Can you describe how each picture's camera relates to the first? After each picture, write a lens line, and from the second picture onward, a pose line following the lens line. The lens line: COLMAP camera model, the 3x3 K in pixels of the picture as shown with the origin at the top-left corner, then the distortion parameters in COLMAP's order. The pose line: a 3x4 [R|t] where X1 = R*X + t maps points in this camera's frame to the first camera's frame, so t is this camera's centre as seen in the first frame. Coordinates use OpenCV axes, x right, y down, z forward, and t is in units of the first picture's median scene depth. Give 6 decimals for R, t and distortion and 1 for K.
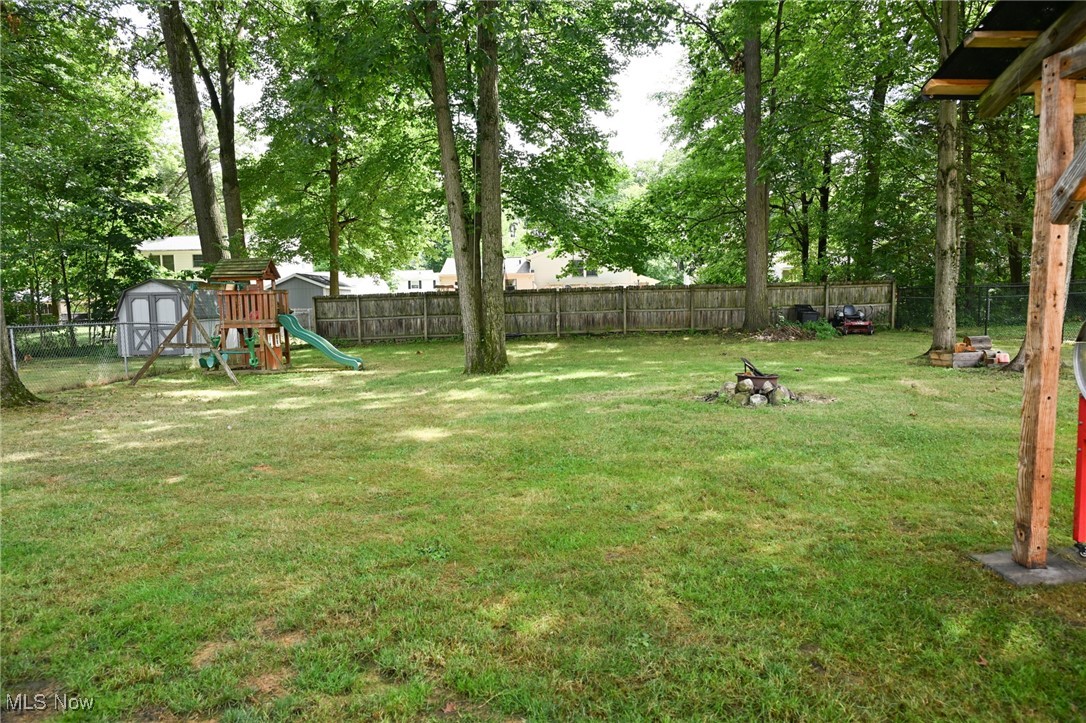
lens RADIAL K [[705.6, 0, 549.3], [0, 705.6, 360.7], [0, 0, 1]] dist [-0.012798, 0.003409]
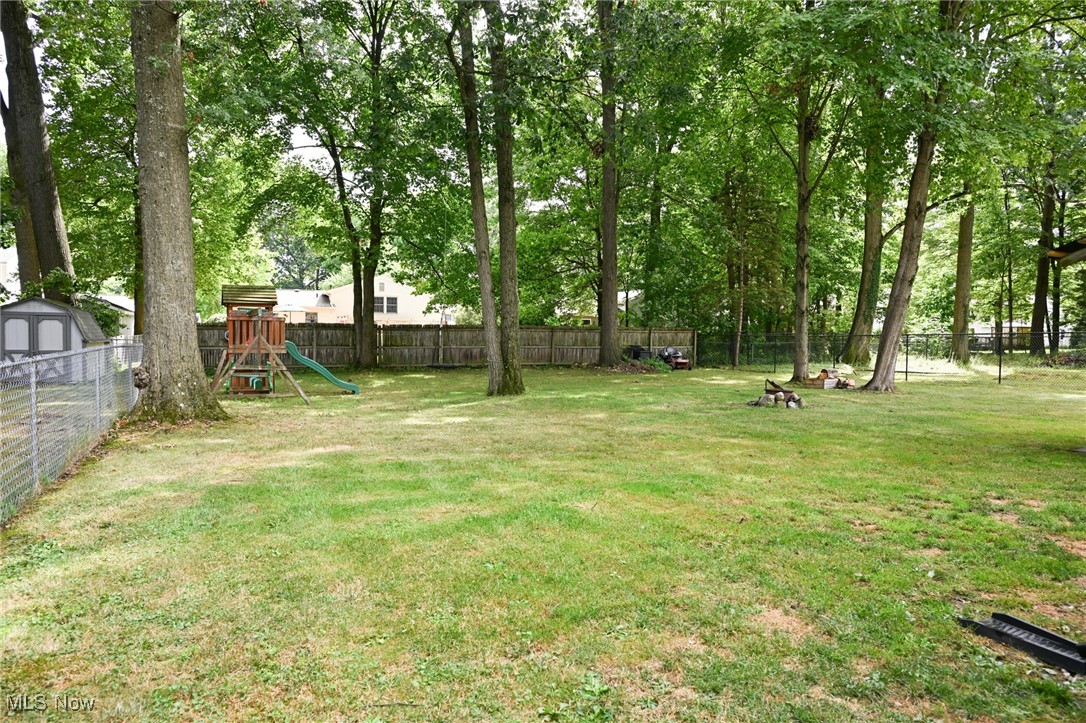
lens RADIAL K [[705.6, 0, 549.3], [0, 705.6, 360.7], [0, 0, 1]] dist [-0.012798, 0.003409]
pose [[0.908596, 0.017465, 0.417311, -0.319669], [0.005550, 0.998532, -0.053874, 0.014878], [-0.417639, 0.051266, 0.907165, -0.069399]]
